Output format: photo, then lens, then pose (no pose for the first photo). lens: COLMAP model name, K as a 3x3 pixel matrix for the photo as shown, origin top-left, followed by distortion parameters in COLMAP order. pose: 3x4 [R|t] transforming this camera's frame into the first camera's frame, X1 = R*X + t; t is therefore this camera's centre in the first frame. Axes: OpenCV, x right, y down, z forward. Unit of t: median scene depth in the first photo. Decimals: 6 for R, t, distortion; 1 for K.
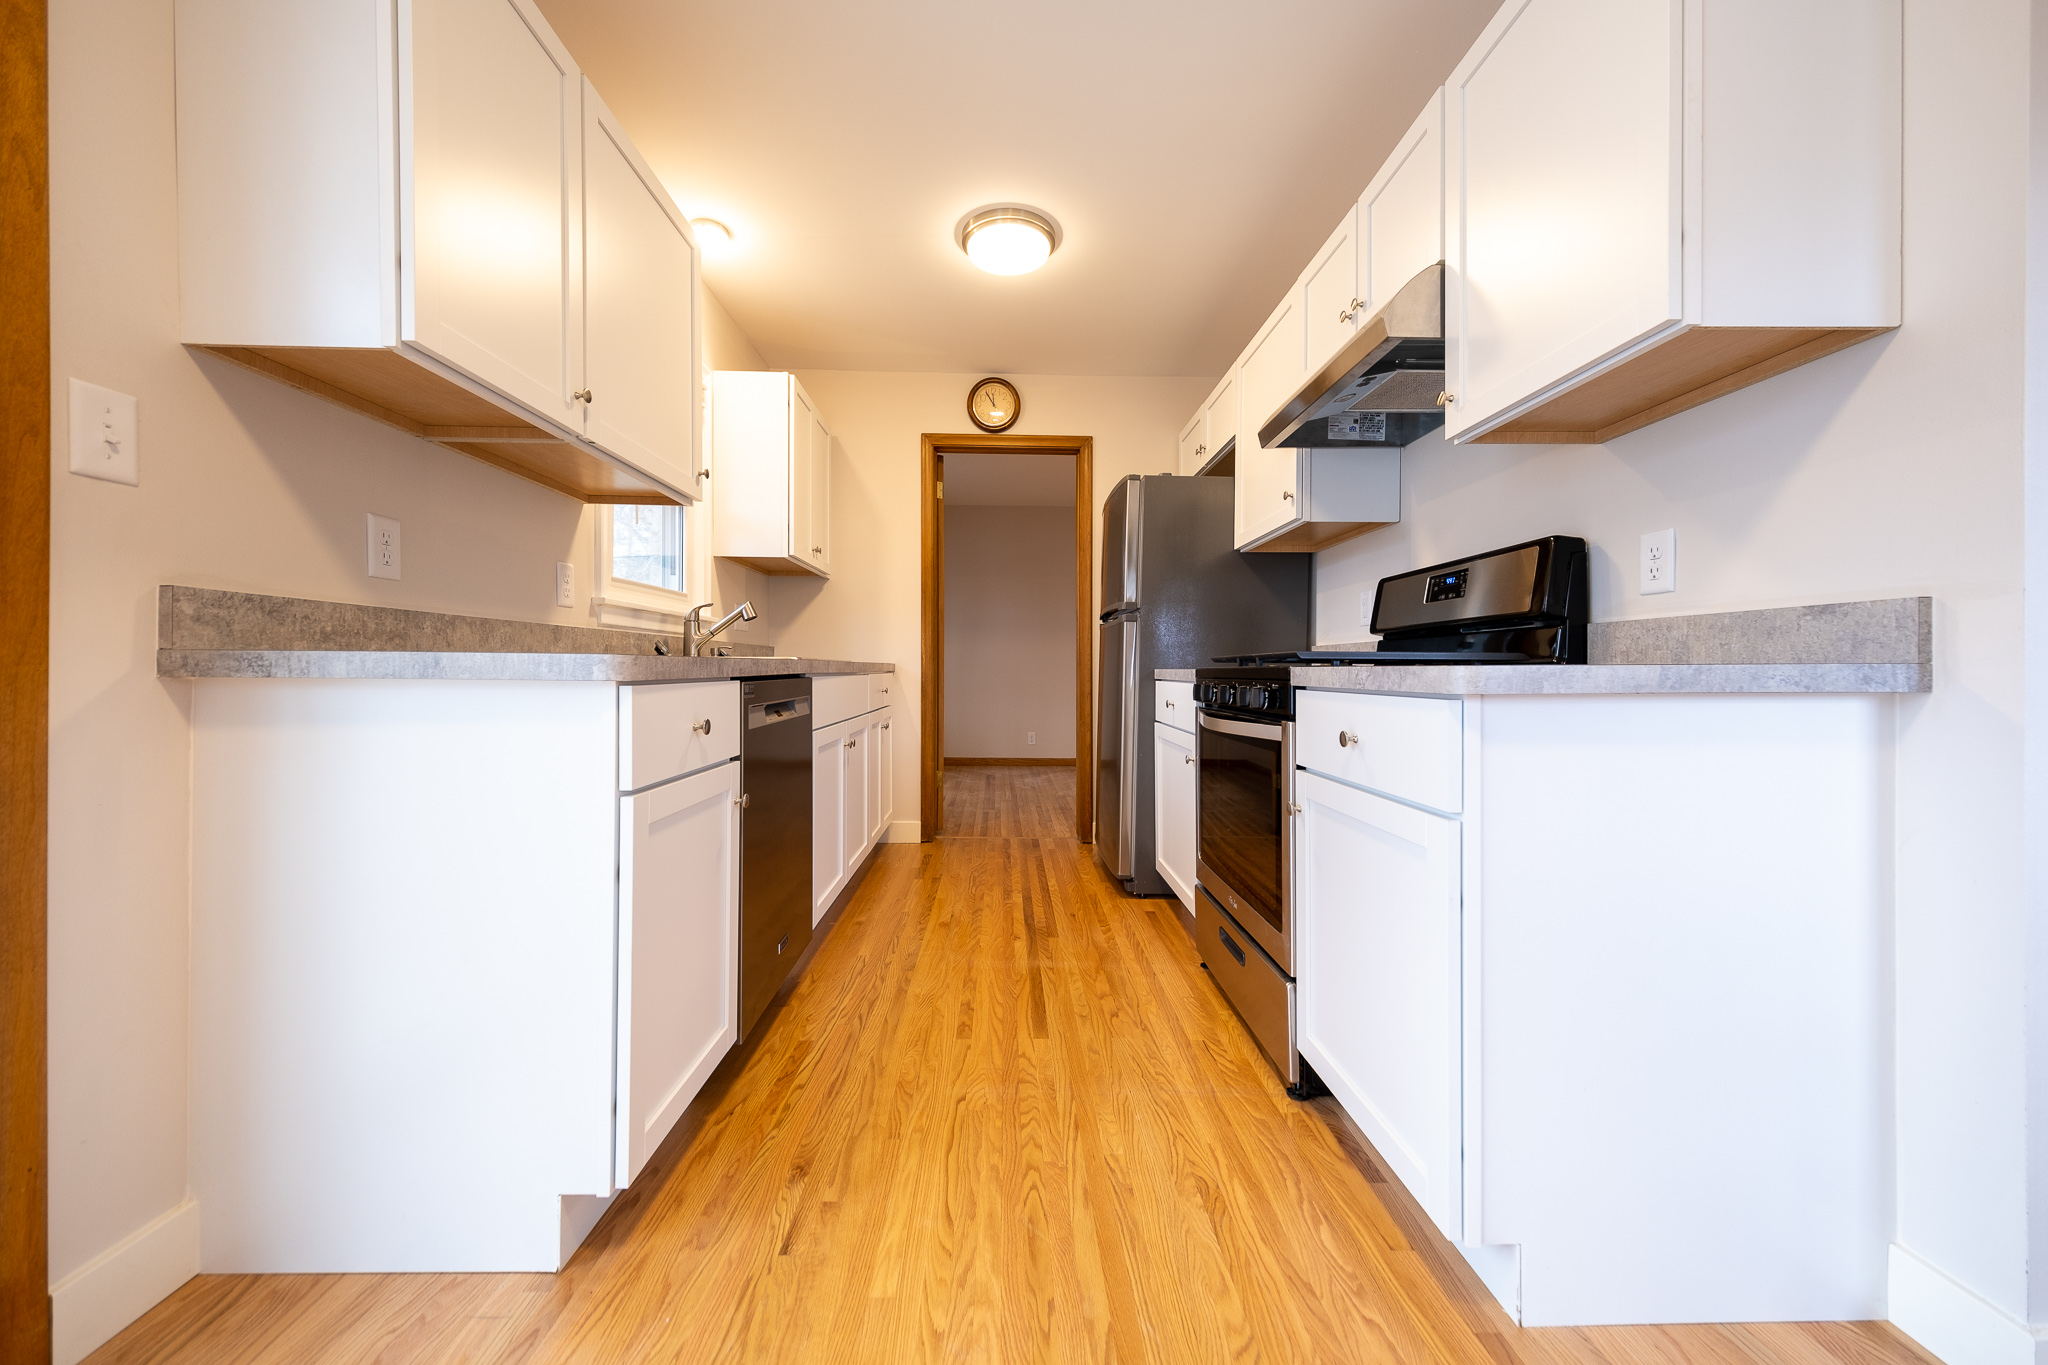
lens RADIAL K [[749.0, 0, 1020.4], [0, 749.0, 671.3], [0, 0, 1]] dist [0.011825, -0.001096]
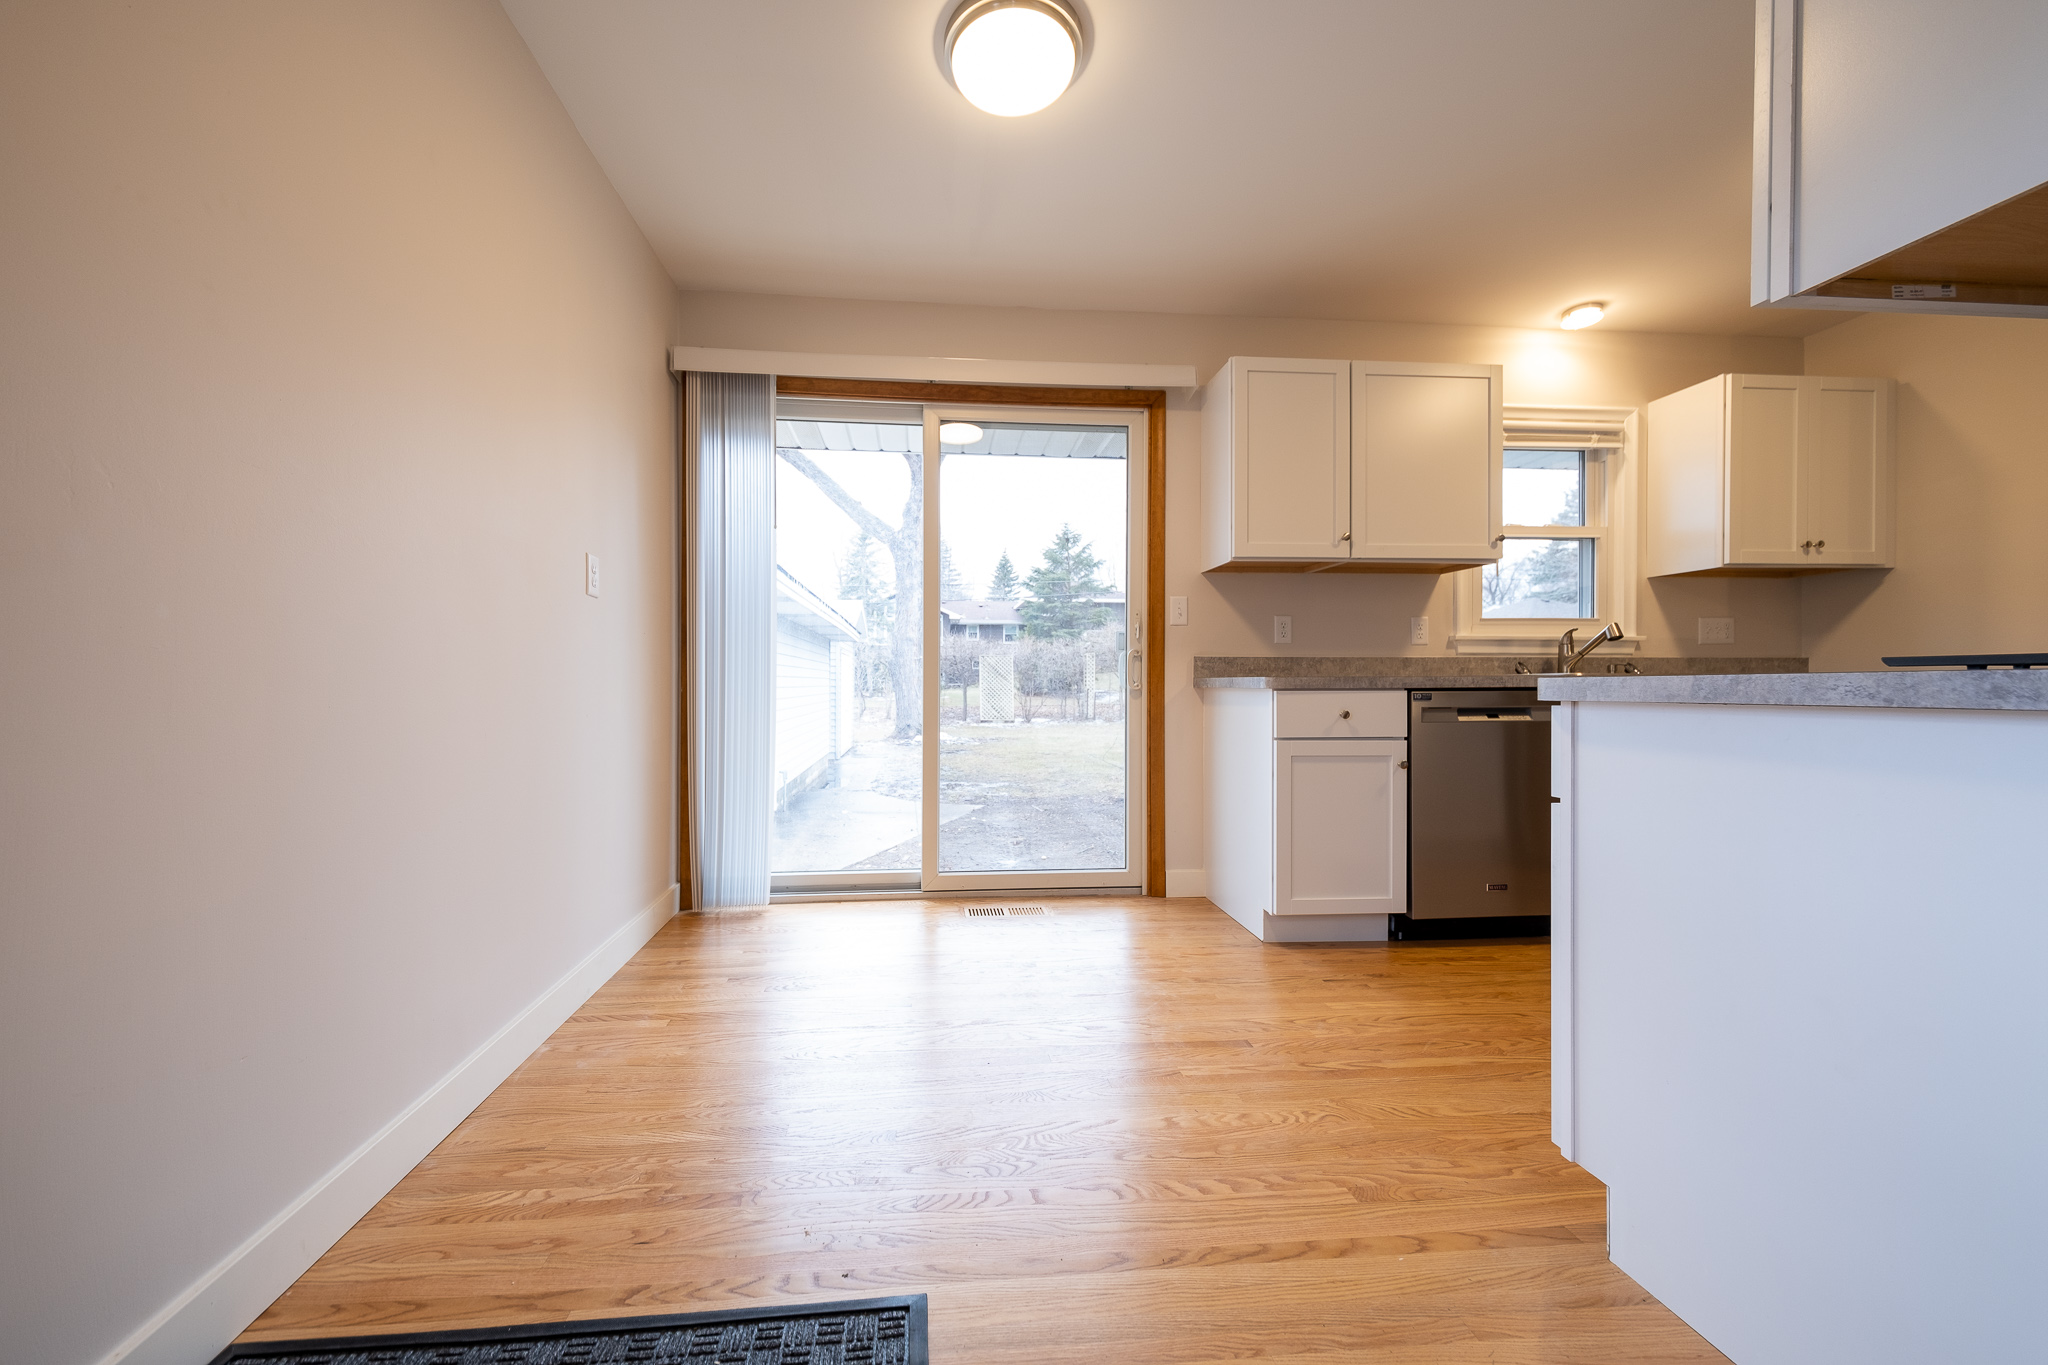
lens RADIAL K [[749.0, 0, 1024.9], [0, 749.0, 688.1], [0, 0, 1]] dist [0.011825, -0.001096]
pose [[0.119171, 0.000986, -0.992873, 1.394406], [-0.000495, 0.999999, 0.000934, 0.006271], [0.992874, 0.000380, 0.119171, -0.007867]]
